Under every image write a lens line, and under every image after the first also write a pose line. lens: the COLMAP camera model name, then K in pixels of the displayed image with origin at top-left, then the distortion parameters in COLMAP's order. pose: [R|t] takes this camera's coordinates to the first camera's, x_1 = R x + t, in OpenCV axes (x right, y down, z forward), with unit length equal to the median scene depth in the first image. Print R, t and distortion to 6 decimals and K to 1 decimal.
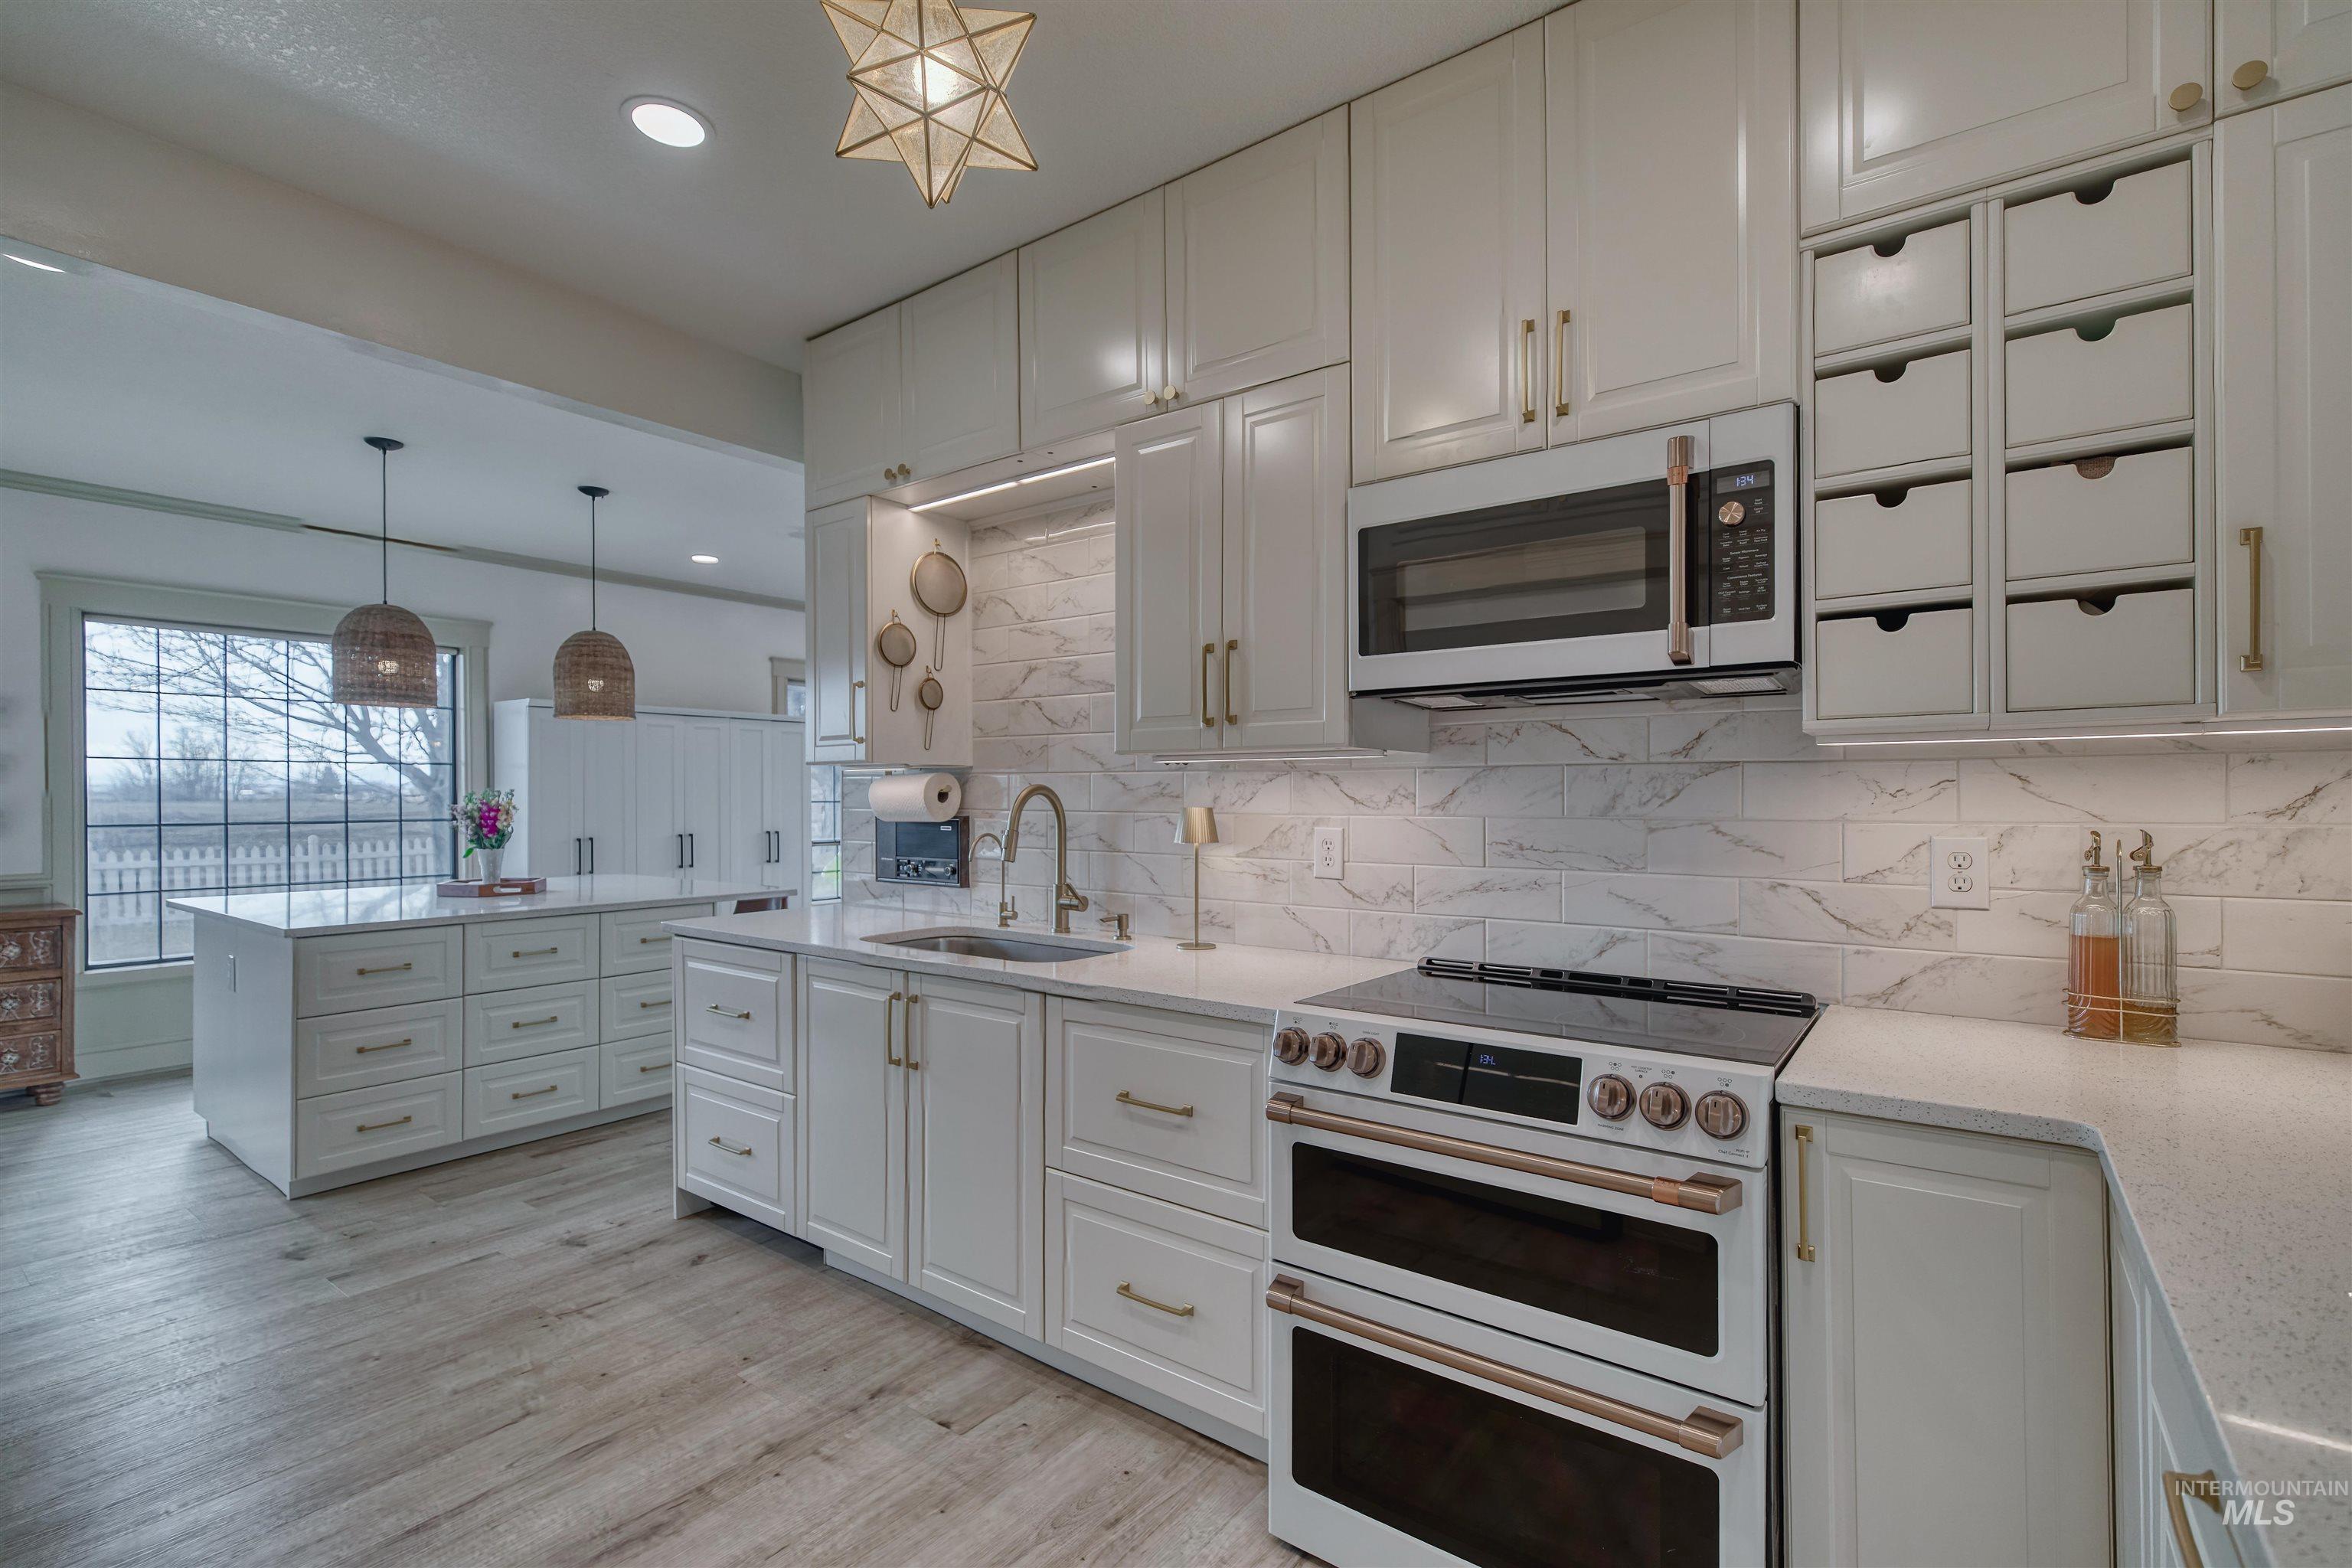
lens RADIAL K [[1041.2, 0, 1181.8], [0, 1041.2, 798.3], [0, 0, 1]] dist [0.001838, 0.000225]
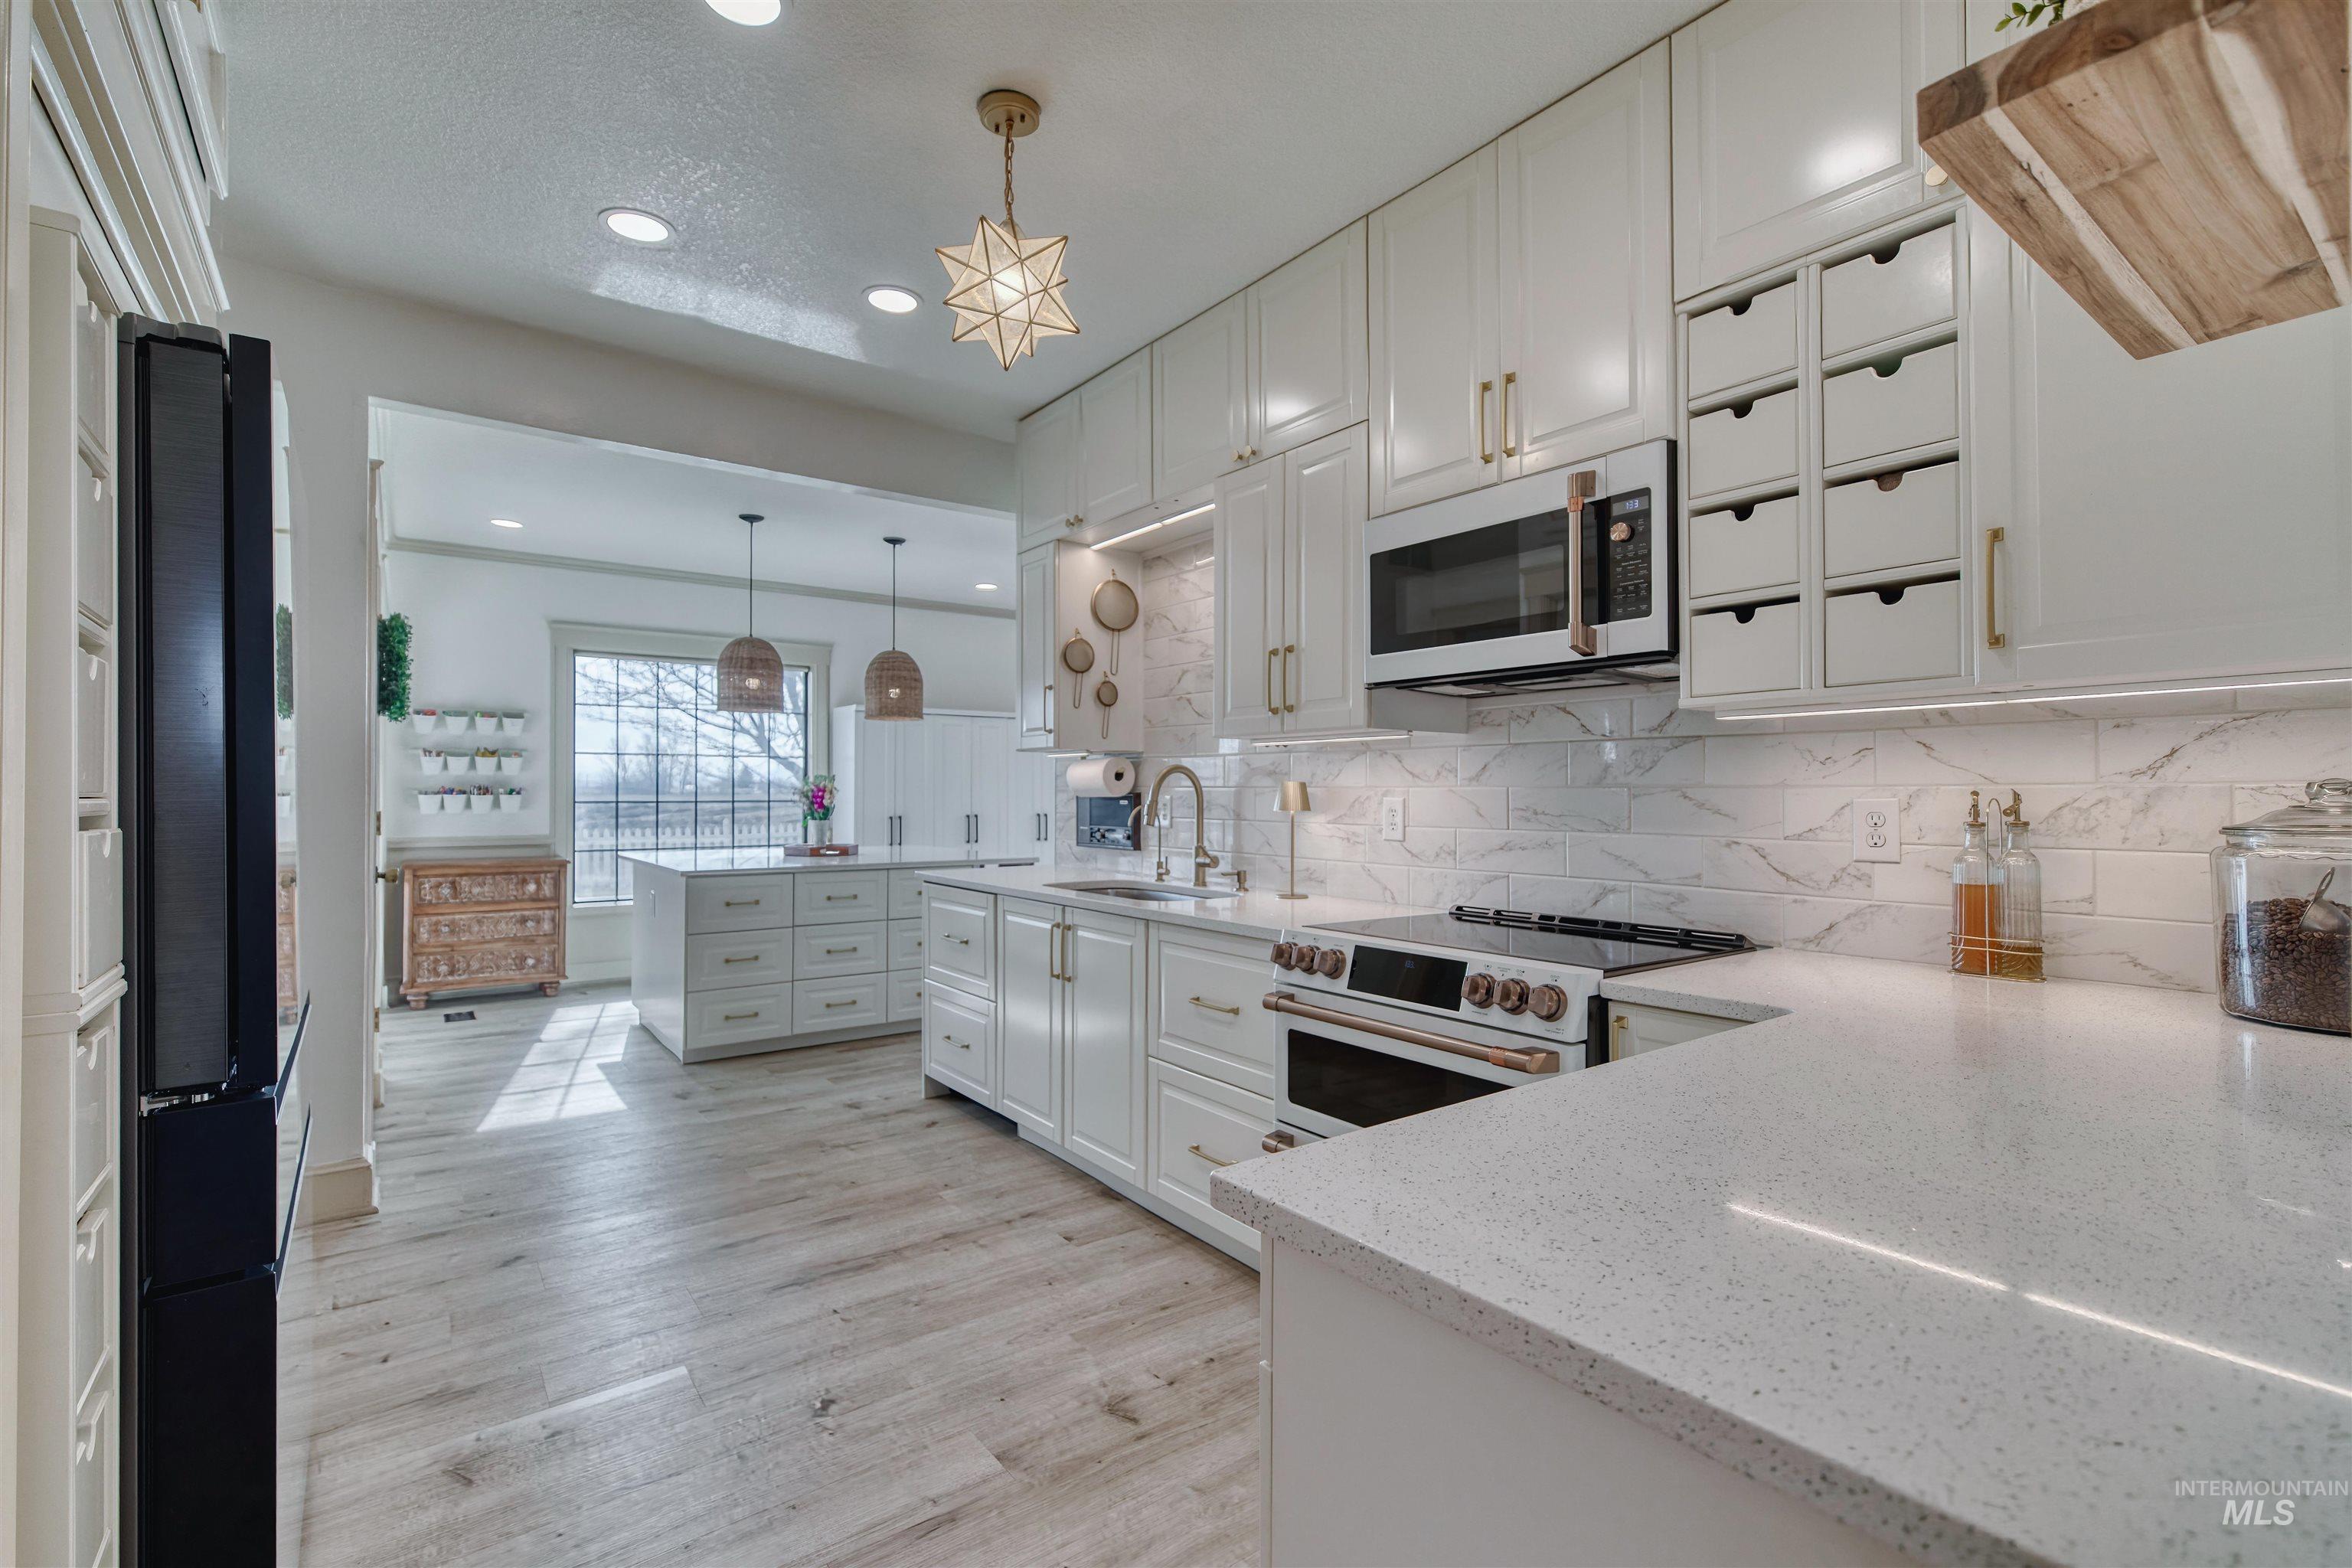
lens RADIAL K [[1030.5, 0, 1187.5], [0, 1030.5, 781.0], [0, 0, 1]] dist [0.001312, 0.000099]
pose [[0.960767, -0.000227, -0.277356, 0.270464], [-0.003424, 0.999914, -0.012678, 0.027732], [0.277335, 0.013130, 0.960683, -0.223044]]
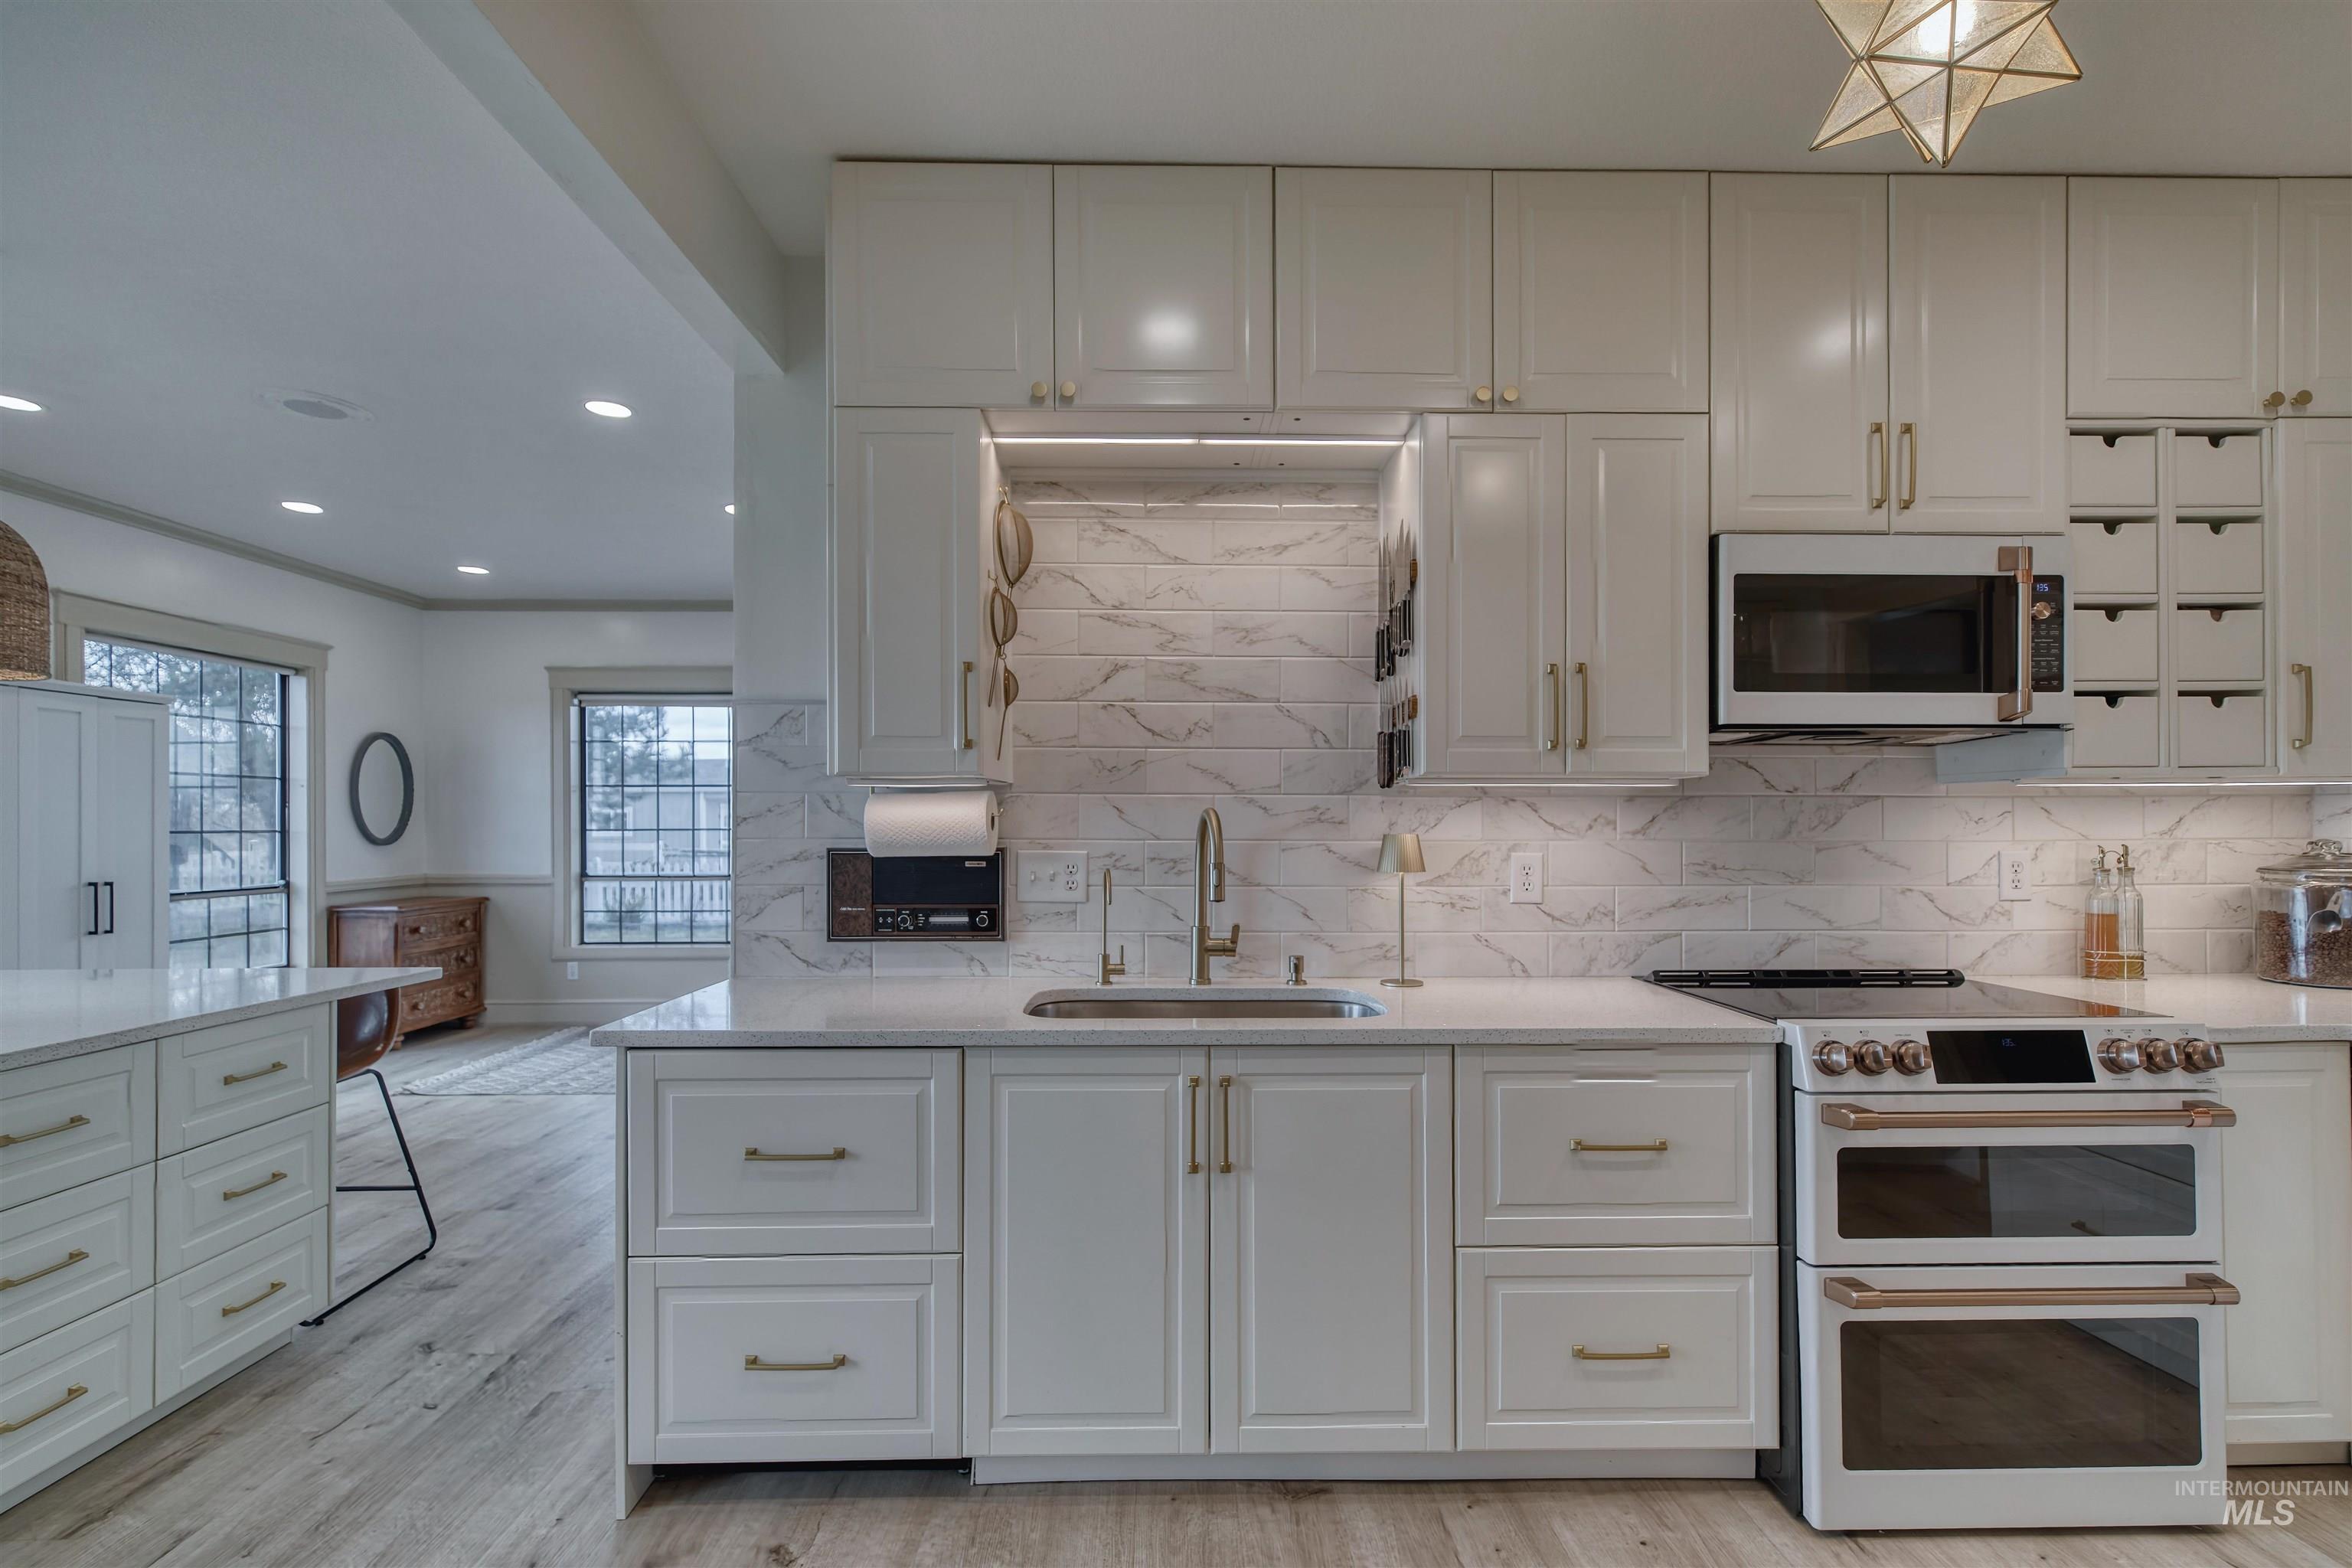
lens RADIAL K [[1043.7, 0, 1179.1], [0, 1043.7, 823.1], [0, 0, 1]] dist [0.001712, 0.000249]
pose [[0.790857, 0.001801, 0.611999, -0.842809], [0.000634, 0.999993, -0.003763, 0.002473], [-0.612001, 0.003364, 0.790850, 0.448295]]
